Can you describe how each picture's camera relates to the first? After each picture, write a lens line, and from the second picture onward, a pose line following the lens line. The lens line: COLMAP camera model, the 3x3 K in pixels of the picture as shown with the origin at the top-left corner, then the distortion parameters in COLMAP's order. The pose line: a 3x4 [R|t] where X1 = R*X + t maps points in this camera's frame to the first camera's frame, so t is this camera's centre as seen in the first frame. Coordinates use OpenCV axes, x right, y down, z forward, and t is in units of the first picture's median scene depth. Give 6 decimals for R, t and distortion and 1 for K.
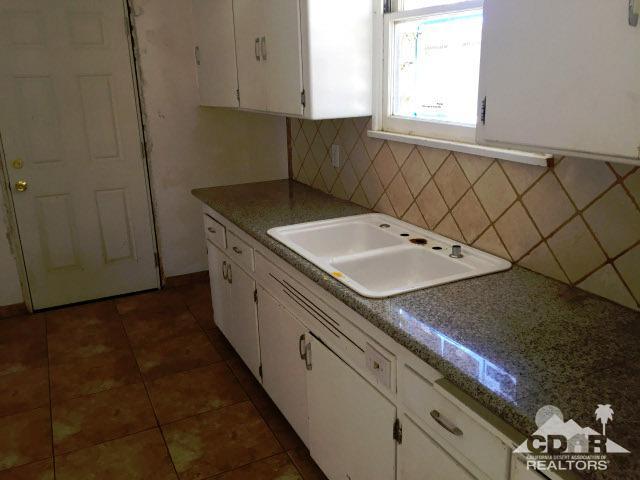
lens RADIAL K [[551.2, 0, 323.3], [0, 551.2, 238.9], [0, 0, 1]] dist [0.080499, -0.115629]
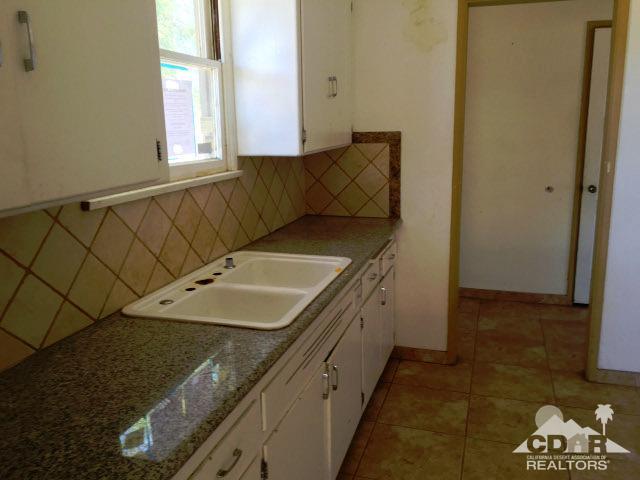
lens RADIAL K [[551.2, 0, 323.3], [0, 551.2, 238.9], [0, 0, 1]] dist [0.080499, -0.115629]
pose [[-0.714232, -0.102763, 0.692323, -0.750149], [0.249417, 0.886854, 0.388948, -0.440254], [-0.653960, 0.450477, -0.607789, 1.564908]]
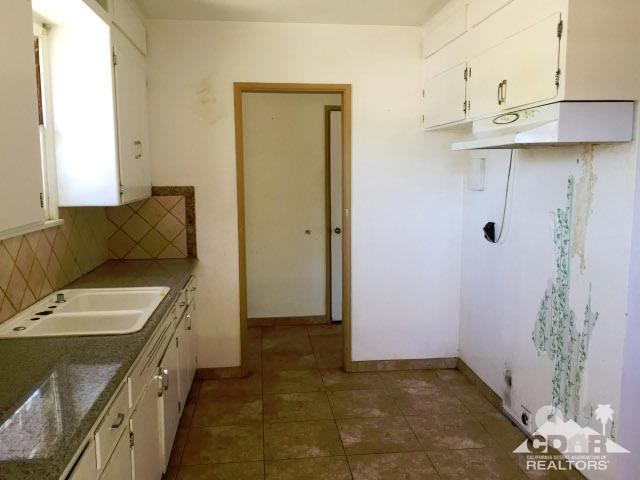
lens RADIAL K [[551.2, 0, 323.3], [0, 551.2, 238.9], [0, 0, 1]] dist [0.080499, -0.115629]
pose [[-0.938296, -0.004428, 0.345806, -0.841448], [0.137037, 0.913306, 0.383527, -0.525211], [-0.317525, 0.407250, -0.856344, 1.820026]]
